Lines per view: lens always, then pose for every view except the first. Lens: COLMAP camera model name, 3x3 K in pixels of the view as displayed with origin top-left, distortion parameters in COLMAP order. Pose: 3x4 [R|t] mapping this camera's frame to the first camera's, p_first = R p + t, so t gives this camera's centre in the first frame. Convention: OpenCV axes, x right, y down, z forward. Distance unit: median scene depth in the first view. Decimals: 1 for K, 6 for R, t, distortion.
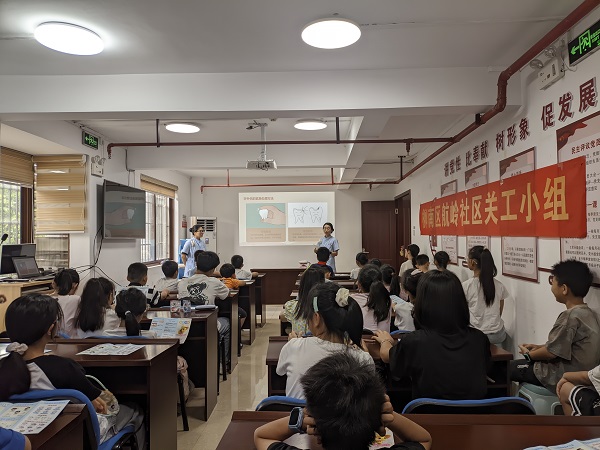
lens RADIAL K [[439.1, 0, 302.0], [0, 439.1, 226.5], [0, 0, 1]] dist [0.045349, -0.008146]
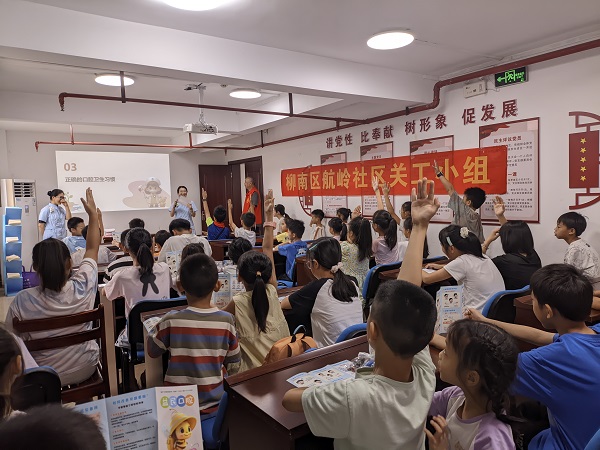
lens RADIAL K [[439.1, 0, 295.9], [0, 439.1, 220.1], [0, 0, 1]] dist [0.045349, -0.008146]
pose [[0.818466, -0.047661, 0.572574, -0.565768], [0.008272, 0.997428, 0.071201, -0.001355], [-0.574495, -0.053539, 0.816755, 0.045045]]
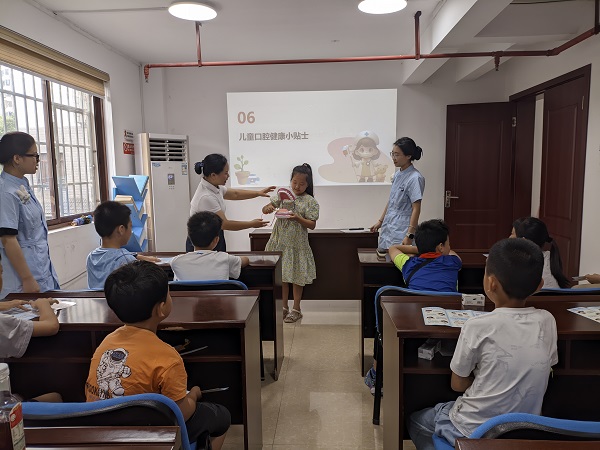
lens RADIAL K [[439.1, 0, 303.3], [0, 439.1, 224.7], [0, 0, 1]] dist [0.045349, -0.008146]
pose [[0.999985, -0.002182, -0.004985, -0.091404], [0.002847, 0.990487, 0.137579, 0.029314], [0.004638, -0.137591, 0.990478, 0.874617]]
